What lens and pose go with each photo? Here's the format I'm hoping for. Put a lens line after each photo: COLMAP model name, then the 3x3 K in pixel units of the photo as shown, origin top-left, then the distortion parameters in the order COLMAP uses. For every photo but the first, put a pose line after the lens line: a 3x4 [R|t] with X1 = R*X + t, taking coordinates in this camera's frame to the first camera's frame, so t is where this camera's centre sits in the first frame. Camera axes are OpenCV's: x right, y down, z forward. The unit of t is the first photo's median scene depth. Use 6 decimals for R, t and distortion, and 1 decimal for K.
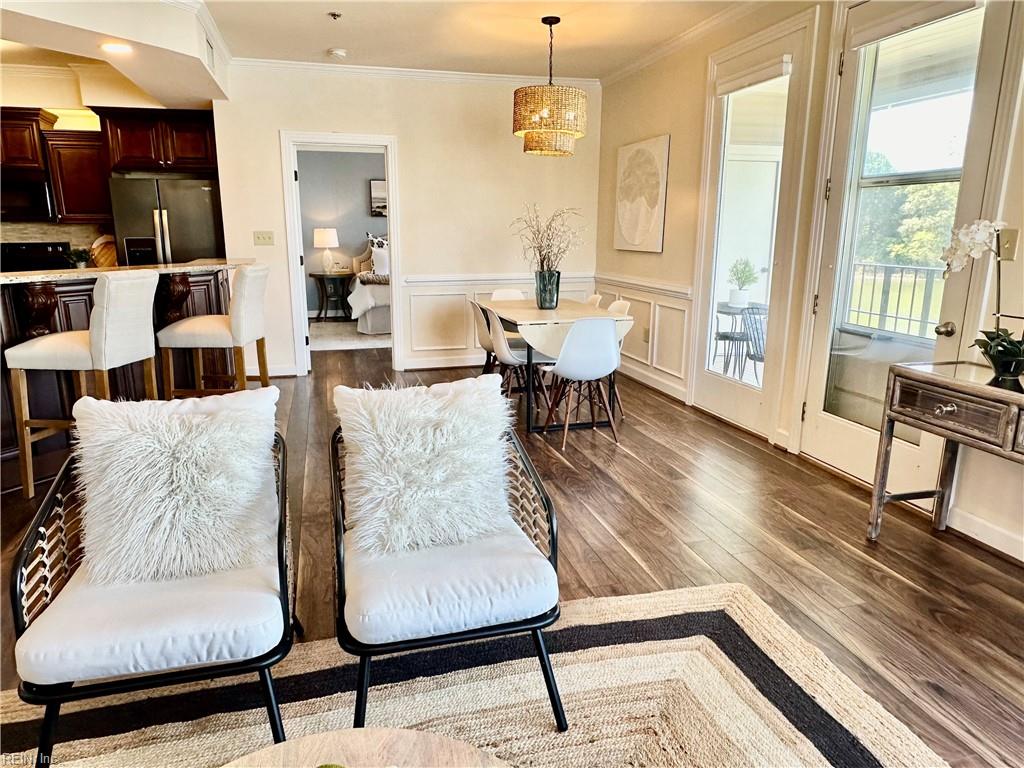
lens RADIAL K [[669.1, 0, 504.3], [0, 669.1, 385.6], [0, 0, 1]] dist [0.000223, 0.000997]
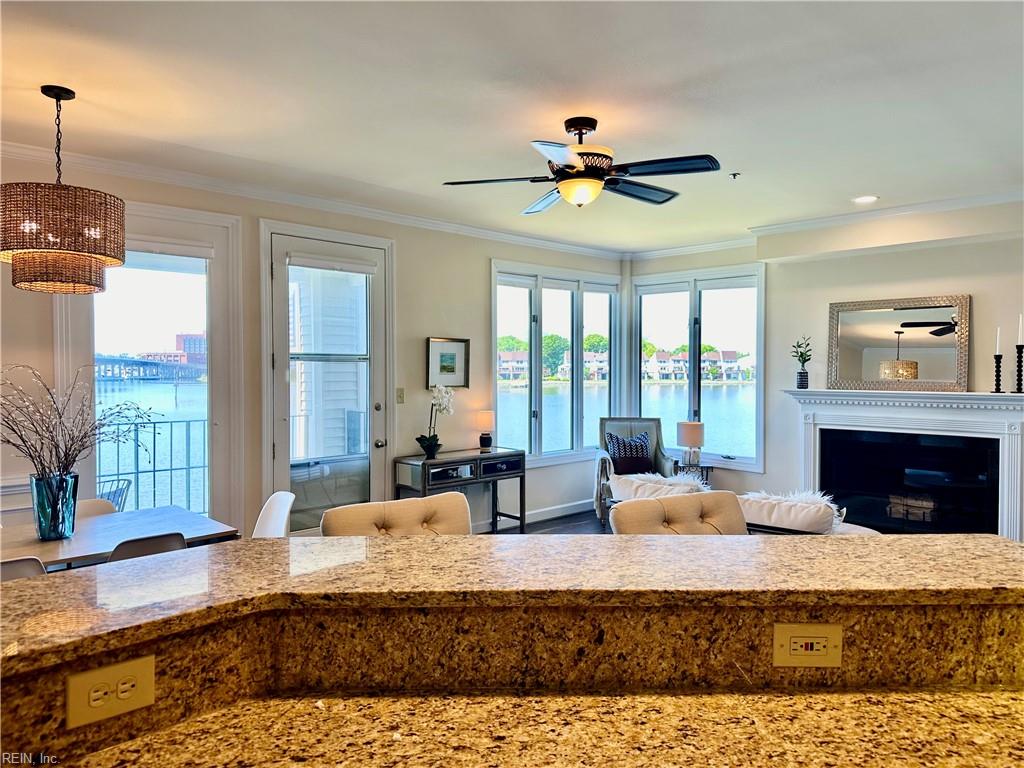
lens RADIAL K [[712.9, 0, 508.3], [0, 712.9, 381.5], [0, 0, 1]] dist [0.144945, -0.215706]
pose [[-0.486142, -0.019946, 0.873652, -0.695746], [0.201428, 0.970262, 0.134236, -0.257794], [-0.850349, 0.241235, -0.467667, 0.935498]]
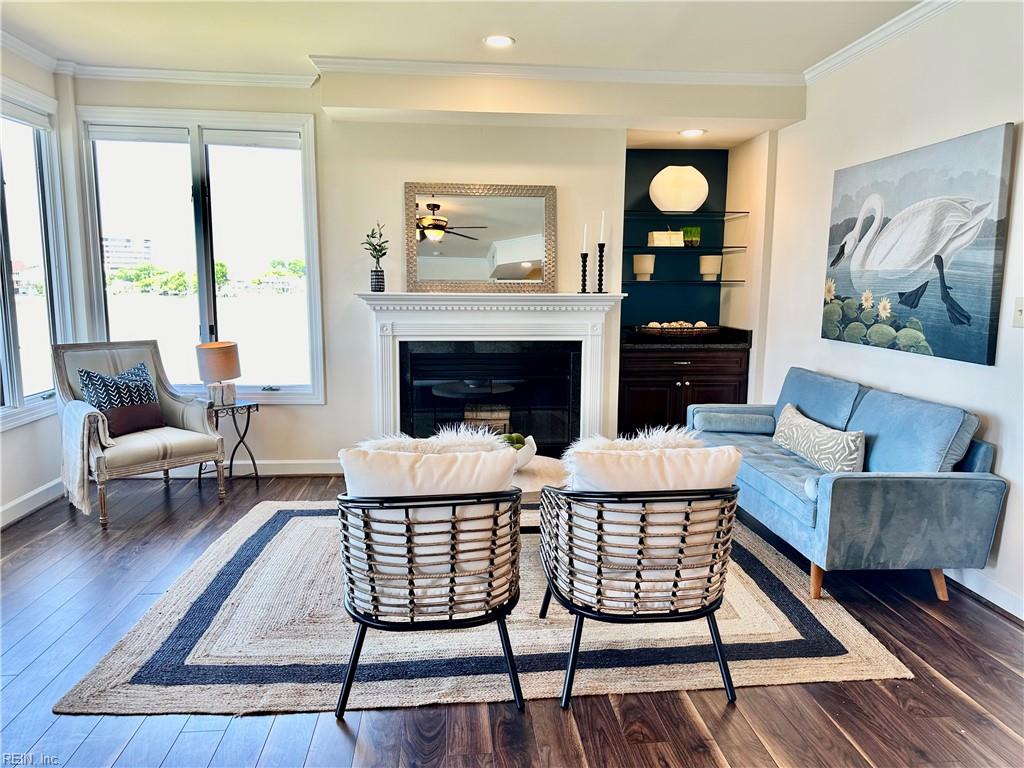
lens RADIAL K [[717.7, 0, 513.3], [0, 717.7, 388.9], [0, 0, 1]] dist [0.097258, -0.133491]
pose [[-0.986284, -0.032732, 0.161777, -0.180981], [0.028835, 0.930898, 0.364139, -0.201685], [-0.162517, 0.363809, -0.917187, 0.830610]]
